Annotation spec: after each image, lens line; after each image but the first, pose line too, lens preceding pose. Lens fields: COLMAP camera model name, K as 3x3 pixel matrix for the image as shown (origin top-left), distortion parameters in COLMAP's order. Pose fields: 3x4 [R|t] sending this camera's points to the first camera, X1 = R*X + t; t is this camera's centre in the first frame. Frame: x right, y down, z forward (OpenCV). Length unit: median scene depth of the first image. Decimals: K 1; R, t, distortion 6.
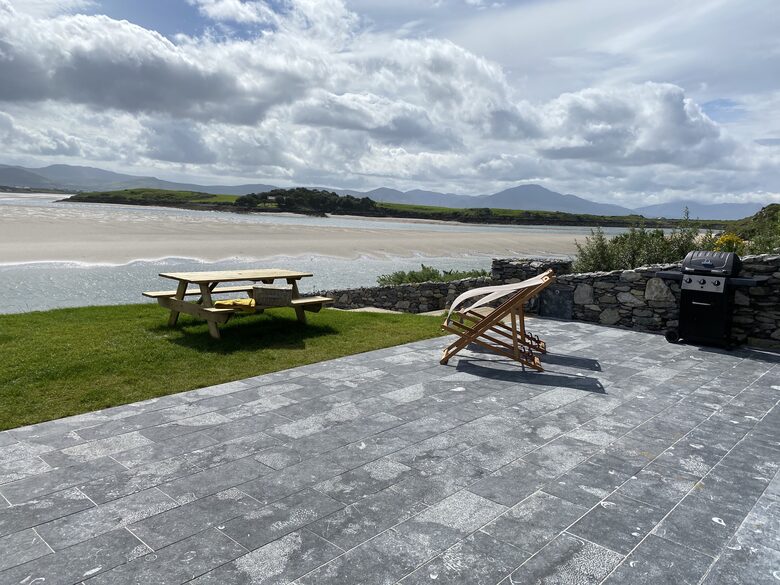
lens RADIAL K [[598.9, 0, 387.6], [0, 598.9, 286.9], [0, 0, 1]] dist [0.054267, -0.058856]
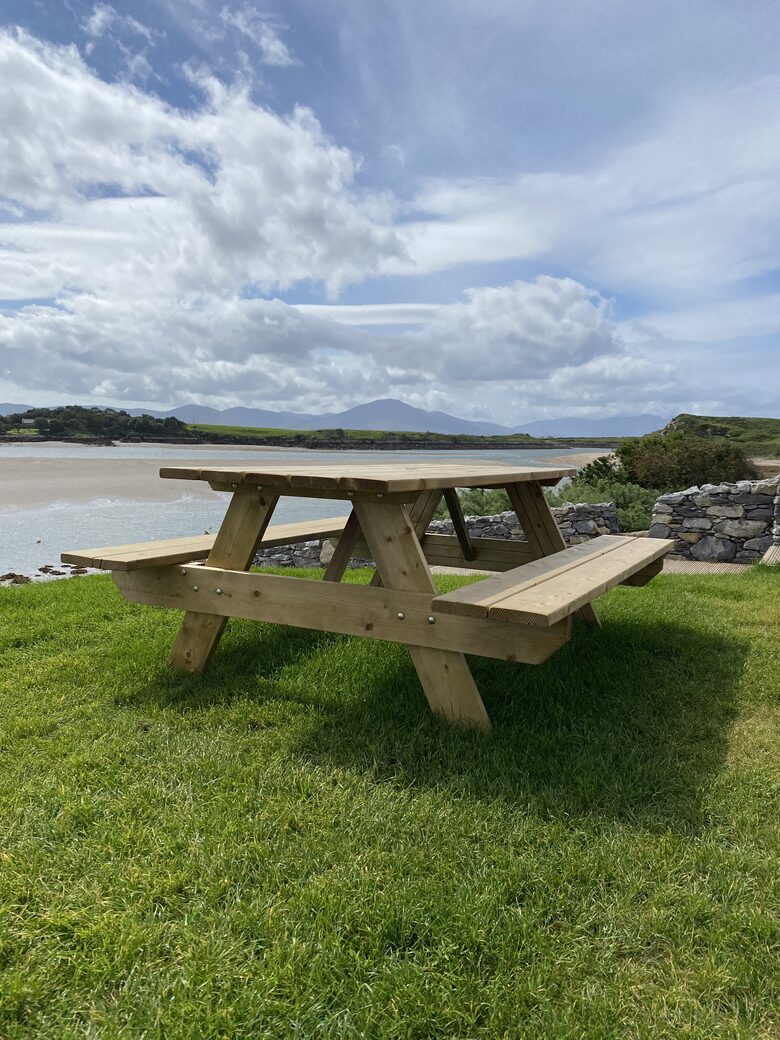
lens RADIAL K [[798.5, 0, 387.8], [0, 798.5, 523.7], [0, 0, 1]] dist [0.054267, -0.058856]
pose [[0.972828, -0.051621, 0.225700, -0.297332], [0.055147, 0.998435, -0.009343, 0.007113], [-0.224864, 0.021536, 0.974152, 0.547286]]
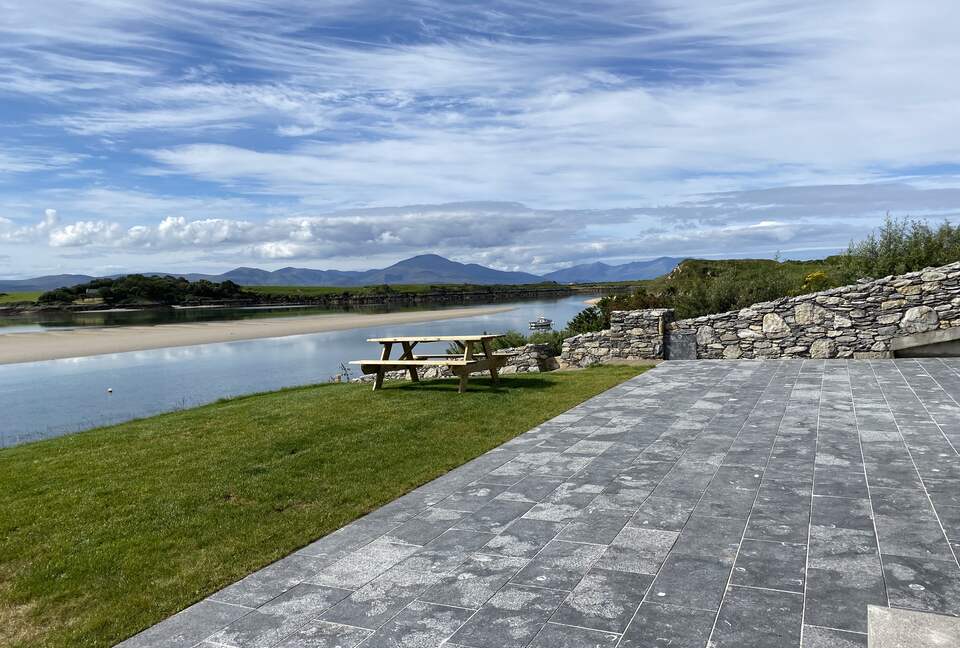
lens RADIAL K [[744.7, 0, 476.4], [0, 744.7, 317.0], [0, 0, 1]] dist [0.026425, -0.026604]
pose [[0.953758, -0.082006, 0.289173, -0.492421], [0.107301, 0.991565, -0.072706, 0.035304], [-0.280772, 0.100372, 0.954512, -0.201705]]
